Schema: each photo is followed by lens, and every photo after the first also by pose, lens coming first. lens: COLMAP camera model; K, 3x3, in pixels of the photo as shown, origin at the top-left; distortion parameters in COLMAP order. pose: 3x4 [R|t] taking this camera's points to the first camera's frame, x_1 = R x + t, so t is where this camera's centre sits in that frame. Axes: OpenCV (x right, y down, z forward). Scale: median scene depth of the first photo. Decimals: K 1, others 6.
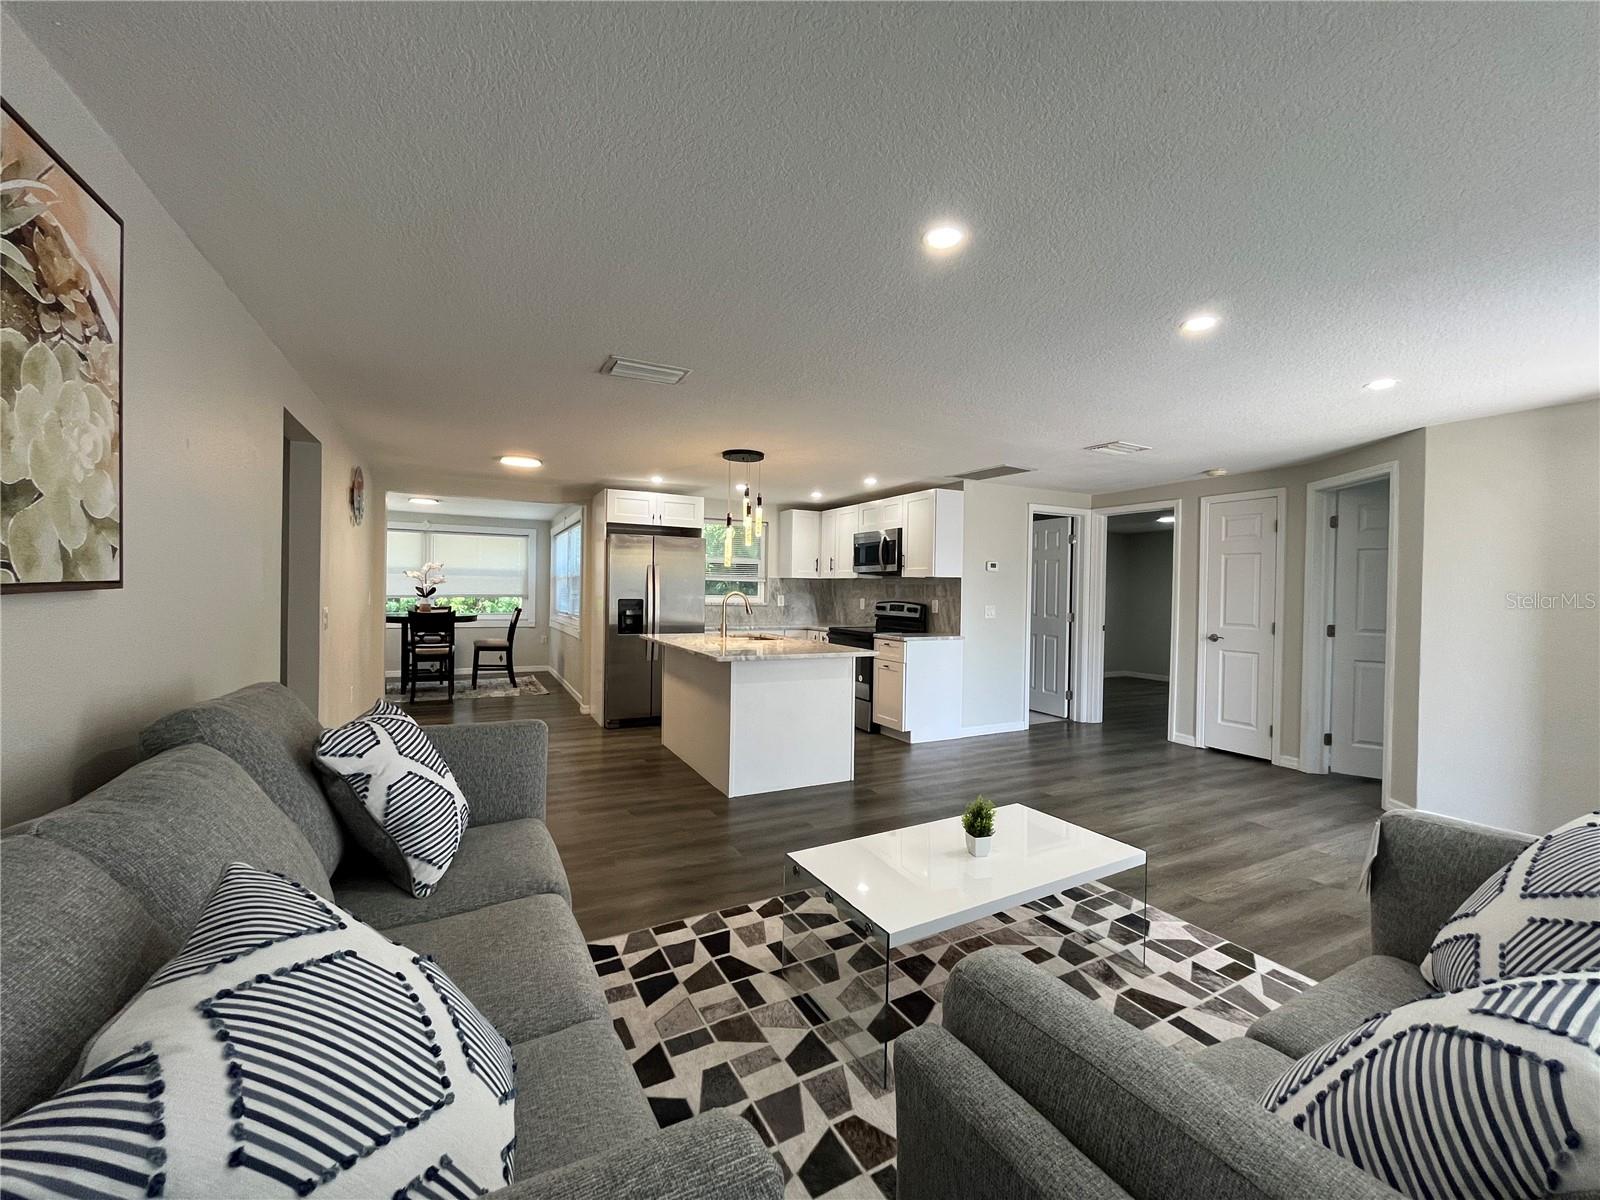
lens RADIAL K [[645.2, 0, 797.9], [0, 645.2, 594.7], [0, 0, 1]] dist [-0.002430, -0.000505]
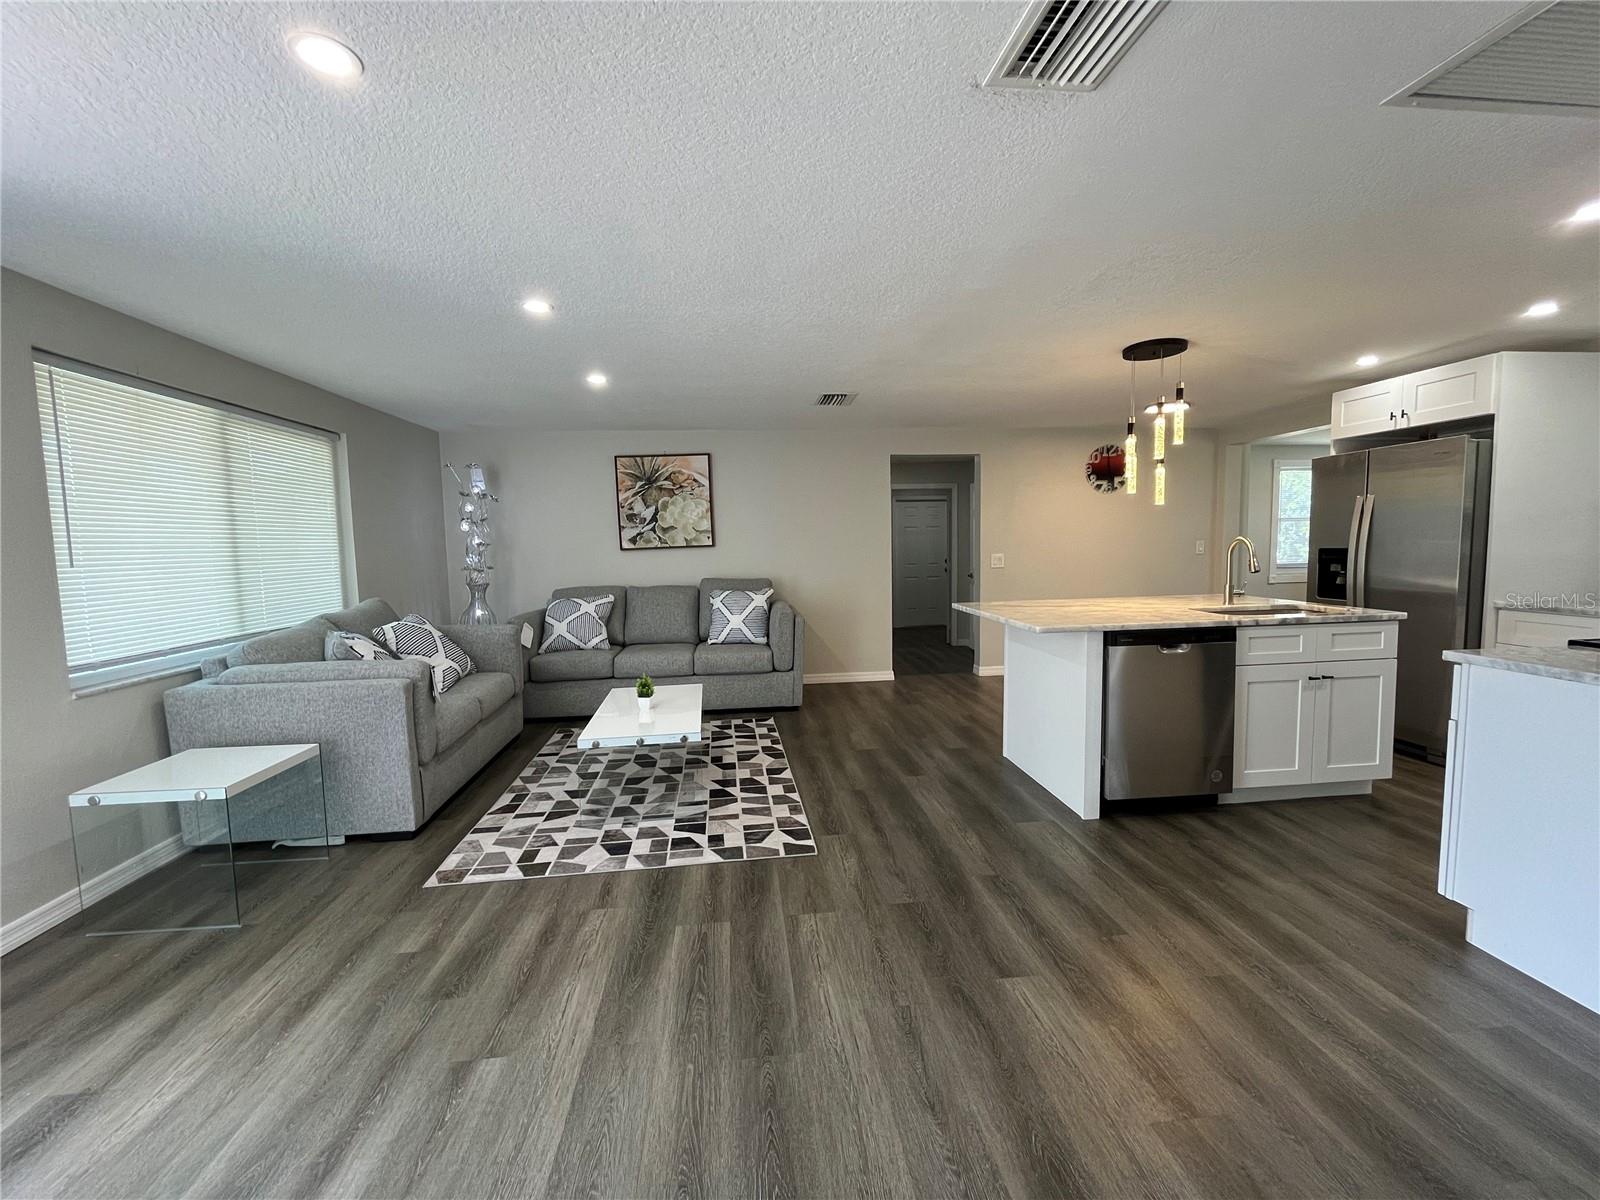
lens RADIAL K [[645.2, 0, 797.9], [0, 645.2, 594.7], [0, 0, 1]] dist [-0.002430, -0.000505]
pose [[-0.369084, 0.067374, -0.926951, 0.683054], [0.008693, 0.997576, 0.069046, 0.004242], [0.929355, 0.017426, -0.368775, 0.822078]]
